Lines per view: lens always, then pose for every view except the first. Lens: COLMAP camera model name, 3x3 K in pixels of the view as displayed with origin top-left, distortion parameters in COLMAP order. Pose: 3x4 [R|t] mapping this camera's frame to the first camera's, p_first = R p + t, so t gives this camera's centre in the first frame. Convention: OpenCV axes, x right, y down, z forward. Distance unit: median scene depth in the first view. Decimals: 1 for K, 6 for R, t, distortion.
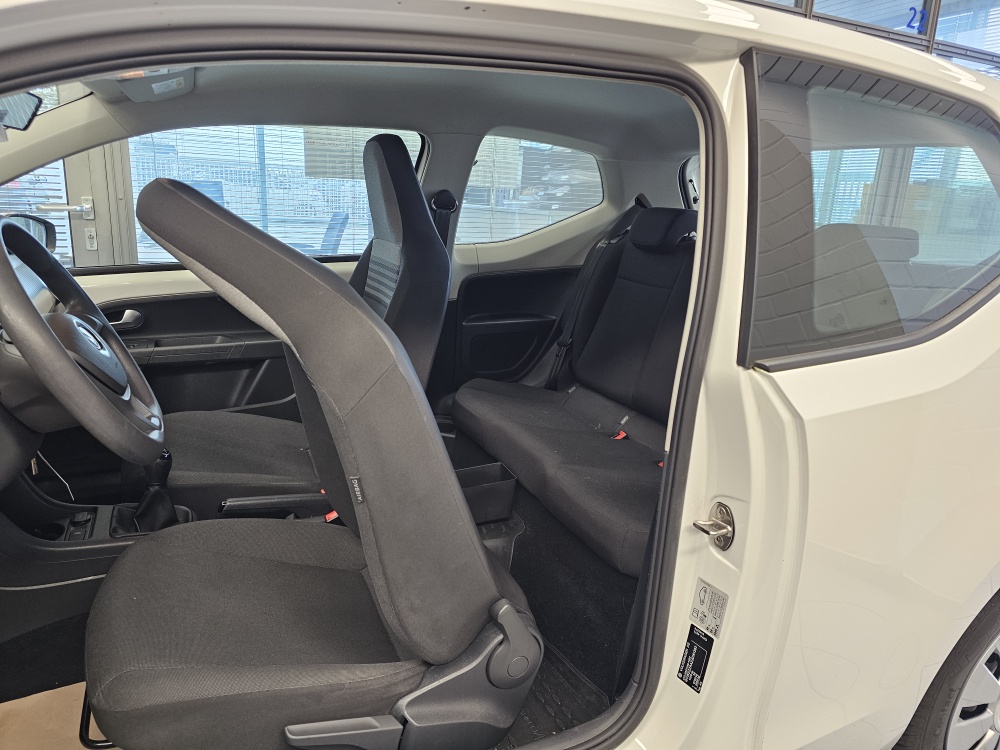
lens RADIAL K [[674.9, 0, 496.2], [0, 674.9, 372.5], [0, 0, 1]] dist [0.046696, -0.040924]
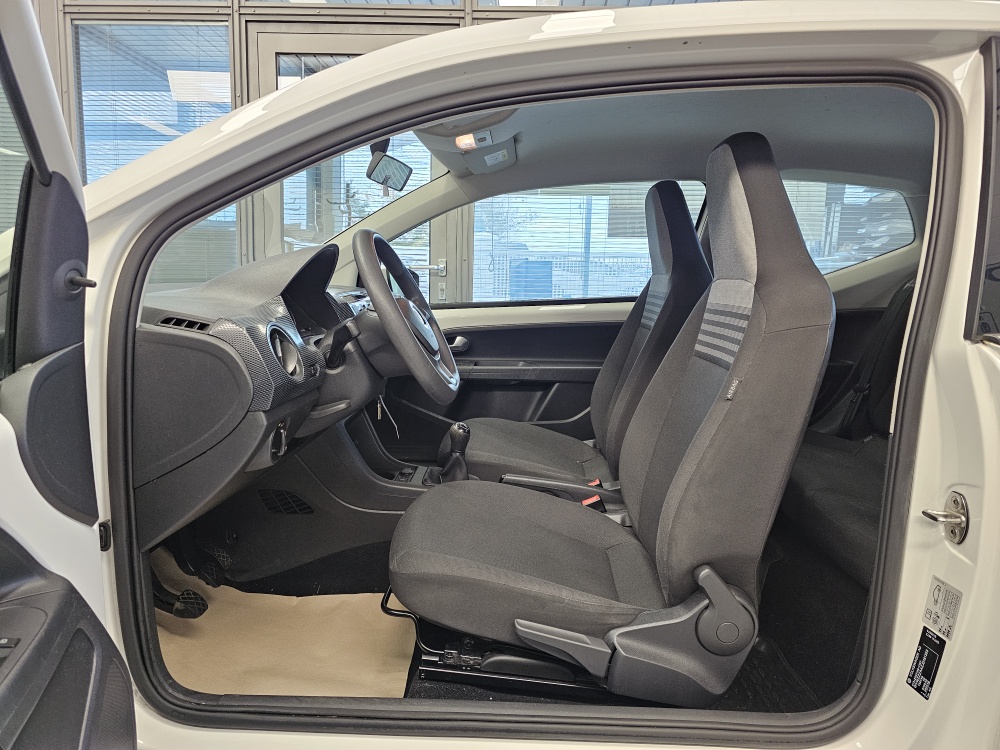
lens RADIAL K [[674.9, 0, 486.1], [0, 674.9, 376.0], [0, 0, 1]] dist [0.046696, -0.040924]
pose [[0.885464, 0.039506, -0.463026, 0.177009], [-0.095992, 0.990440, -0.099062, 0.180383], [0.454687, 0.132163, 0.880791, -0.159302]]
